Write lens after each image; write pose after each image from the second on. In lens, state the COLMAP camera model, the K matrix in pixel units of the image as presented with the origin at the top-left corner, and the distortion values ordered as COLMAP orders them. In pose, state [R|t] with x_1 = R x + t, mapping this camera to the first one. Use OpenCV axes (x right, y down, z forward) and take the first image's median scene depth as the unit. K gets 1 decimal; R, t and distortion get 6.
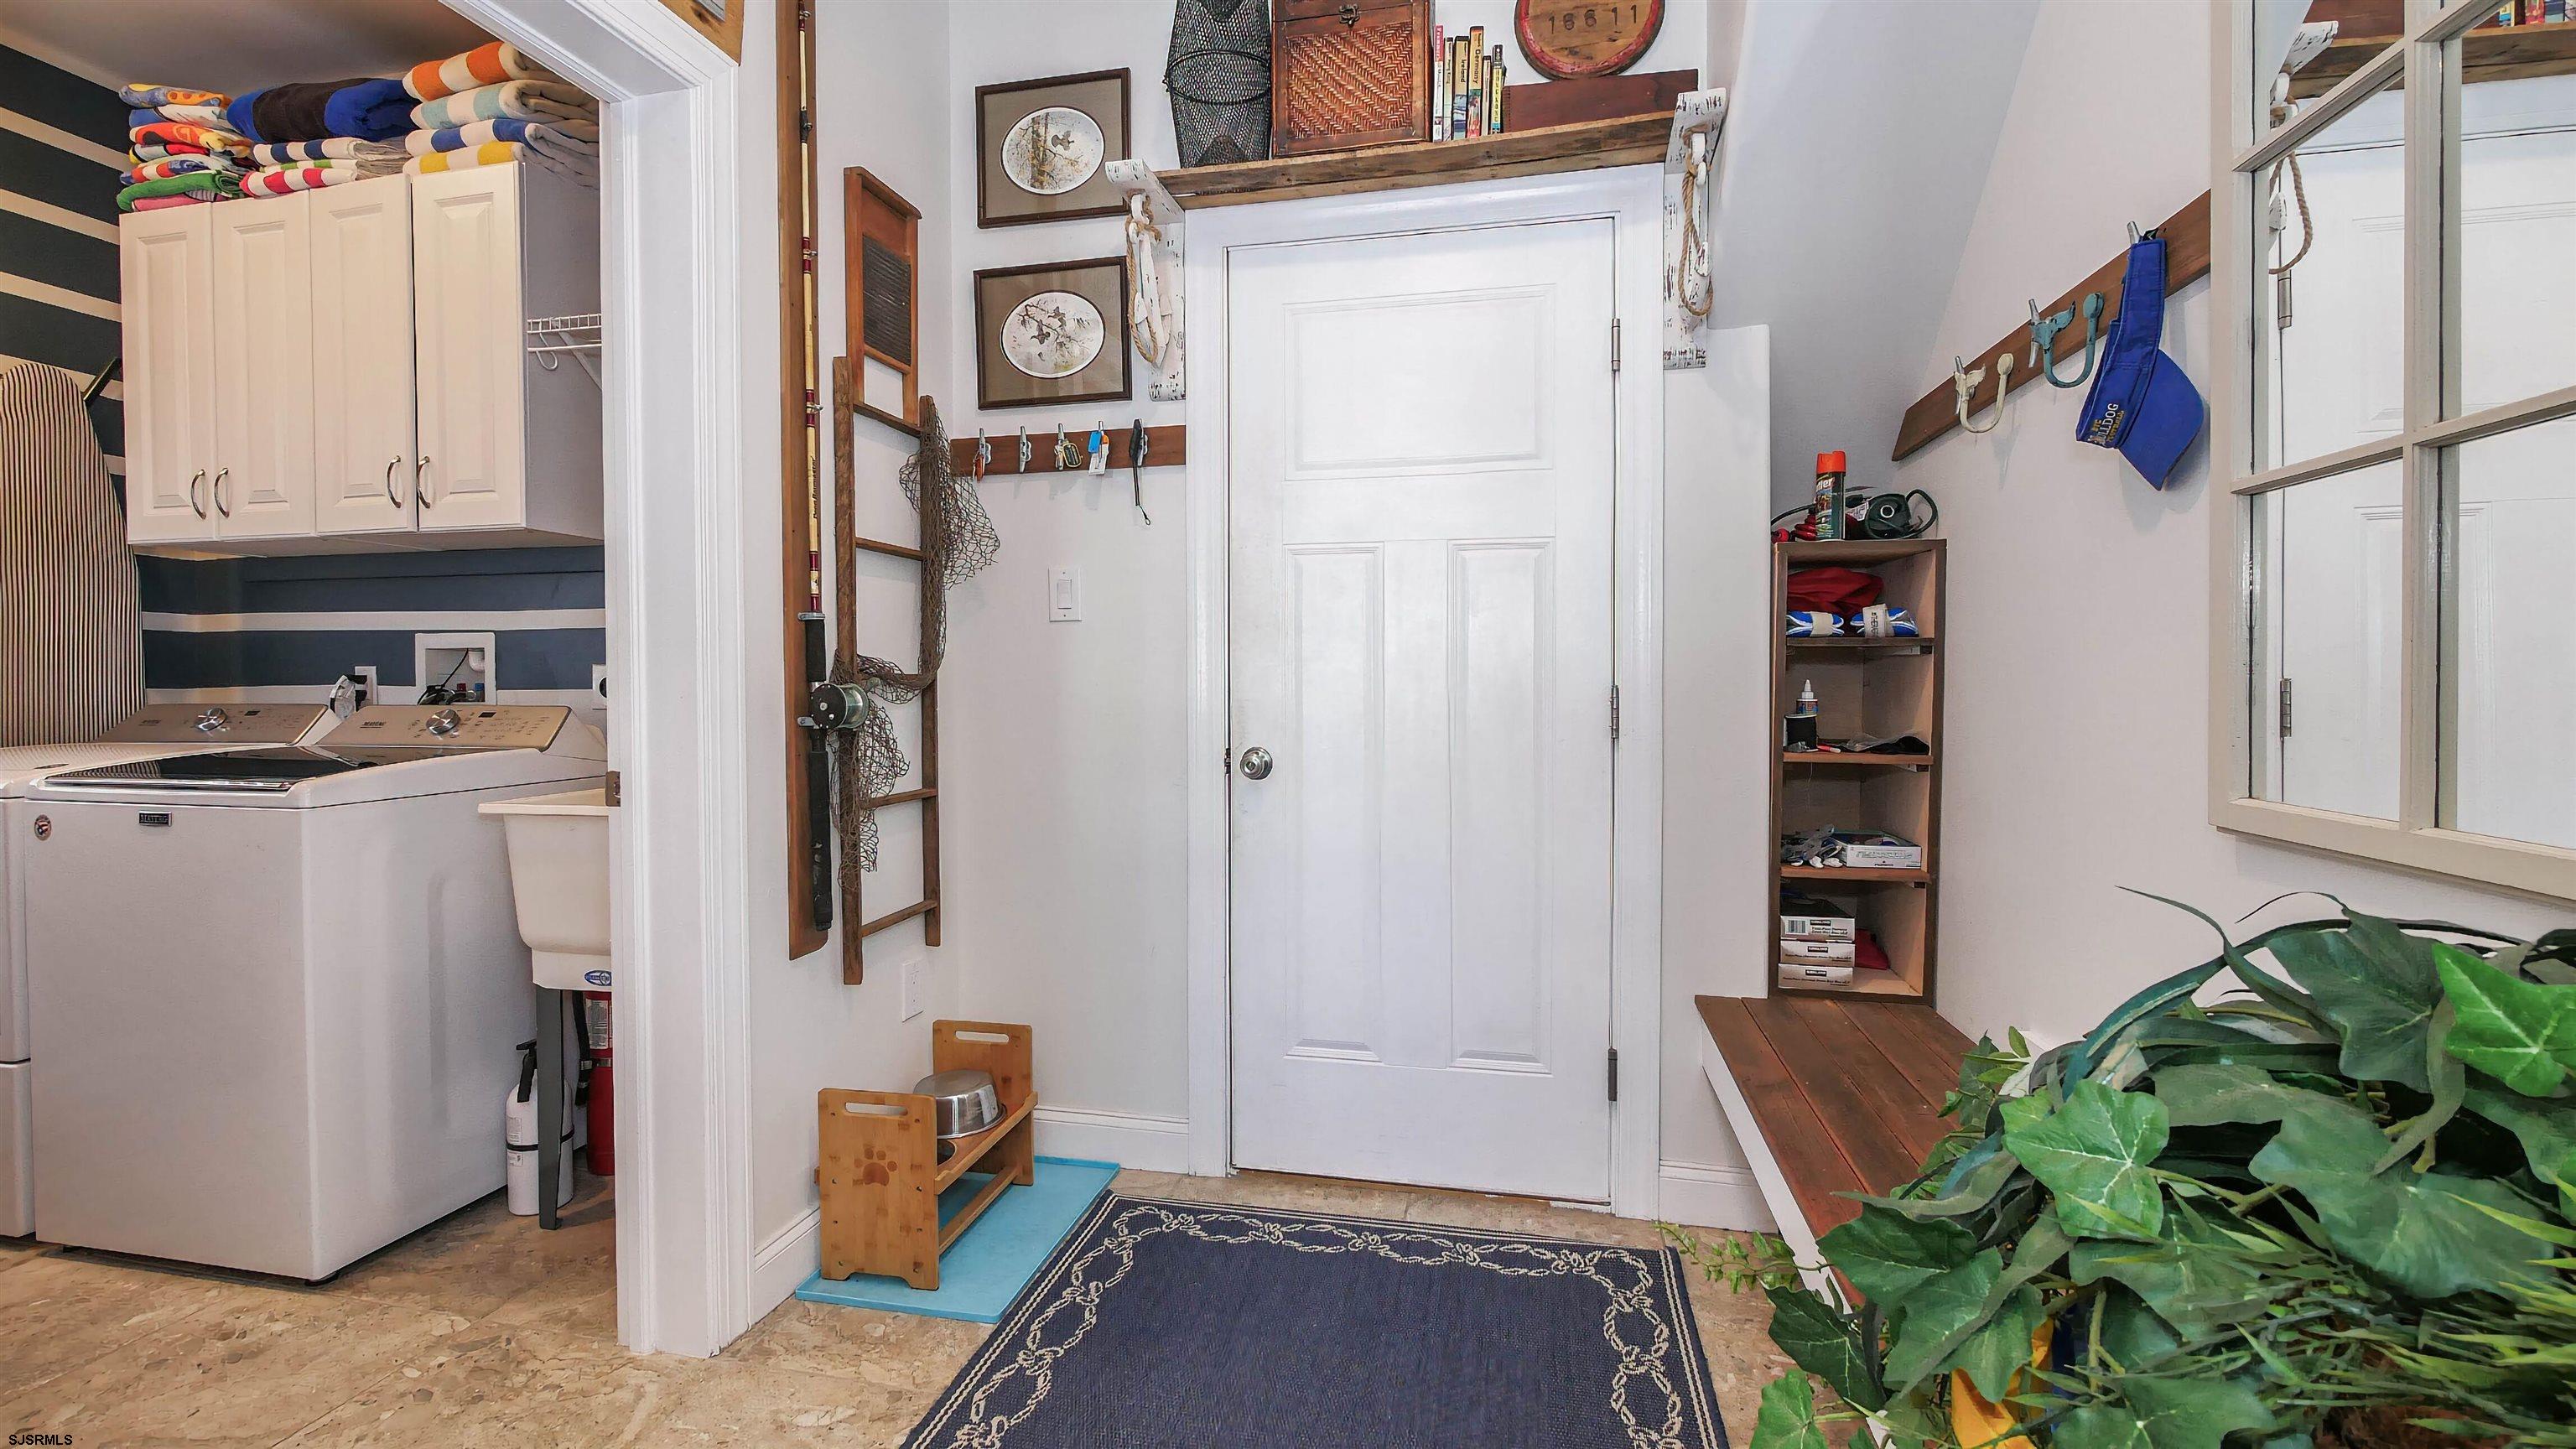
lens RADIAL K [[1060.2, 0, 1292.8], [0, 1060.2, 703.3], [0, 0, 1]] dist [-0.006480, 0.000515]
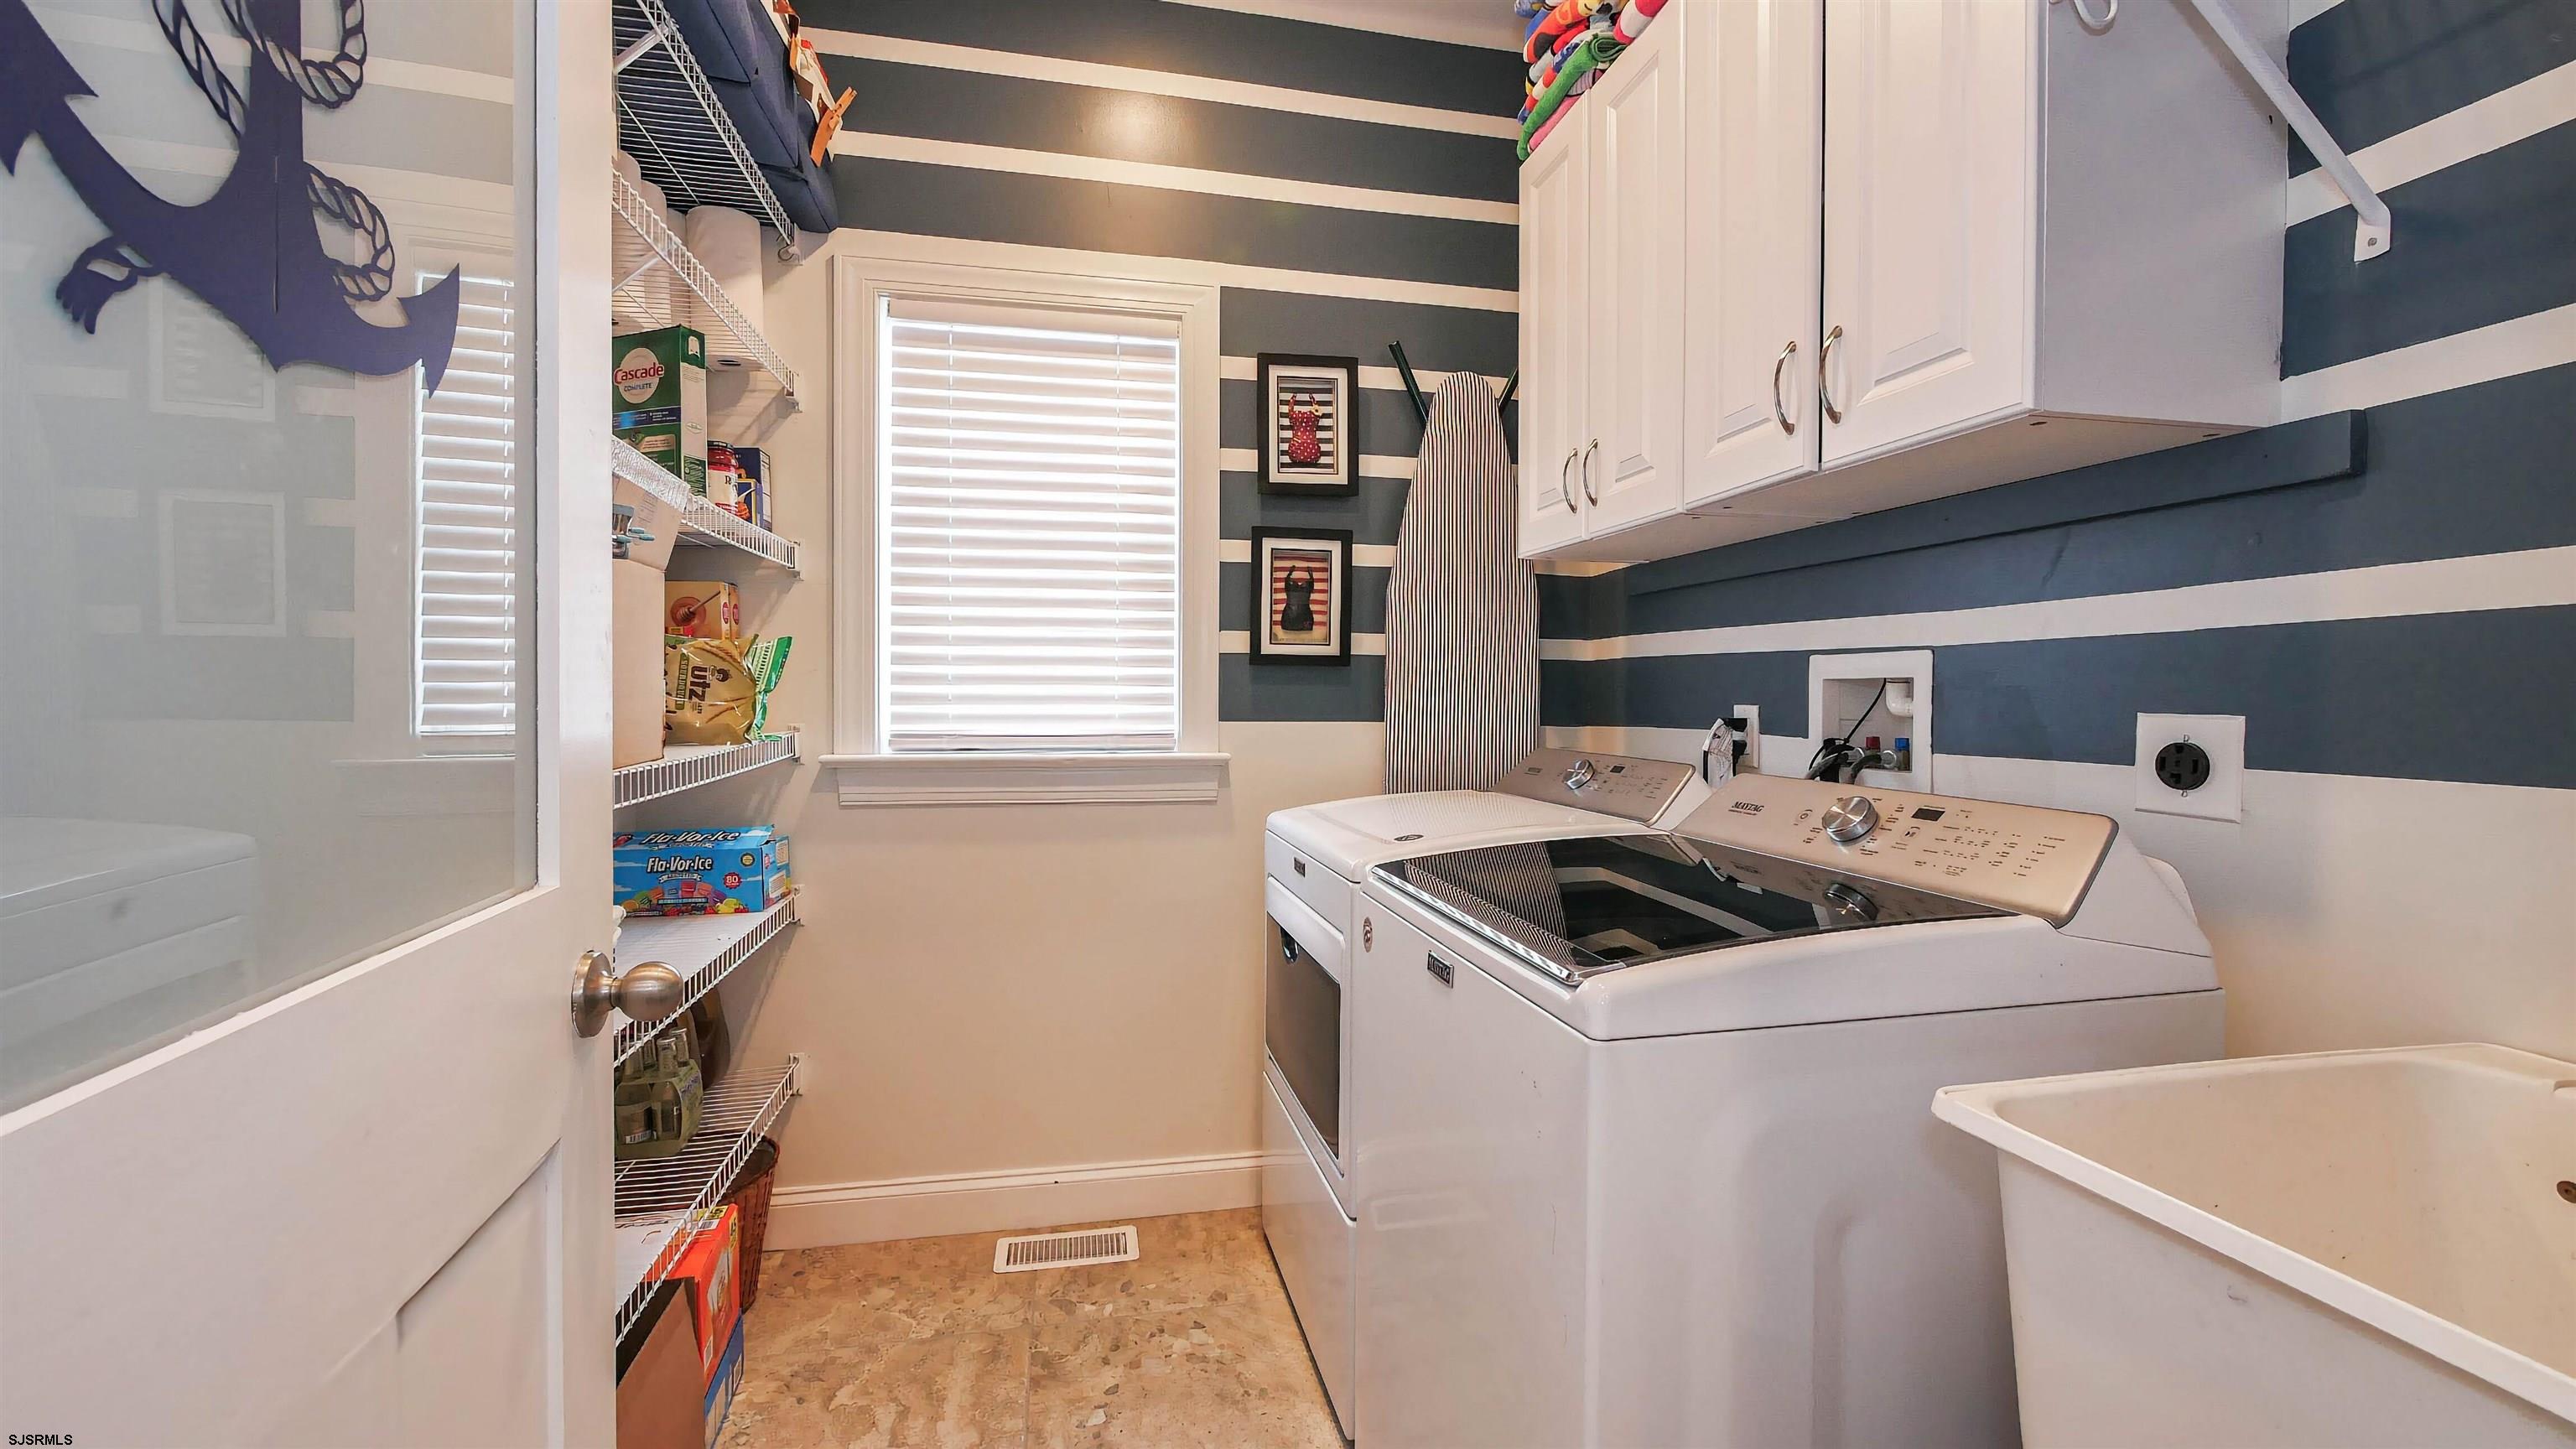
lens RADIAL K [[1060.2, 0, 1289.7], [0, 1060.2, 709.8], [0, 0, 1]] dist [-0.006480, 0.000515]
pose [[0.410120, 0.019138, -0.911831, -0.385931], [-0.024042, 0.999659, 0.010168, -0.033237], [0.911714, 0.017752, 0.410441, 0.462853]]
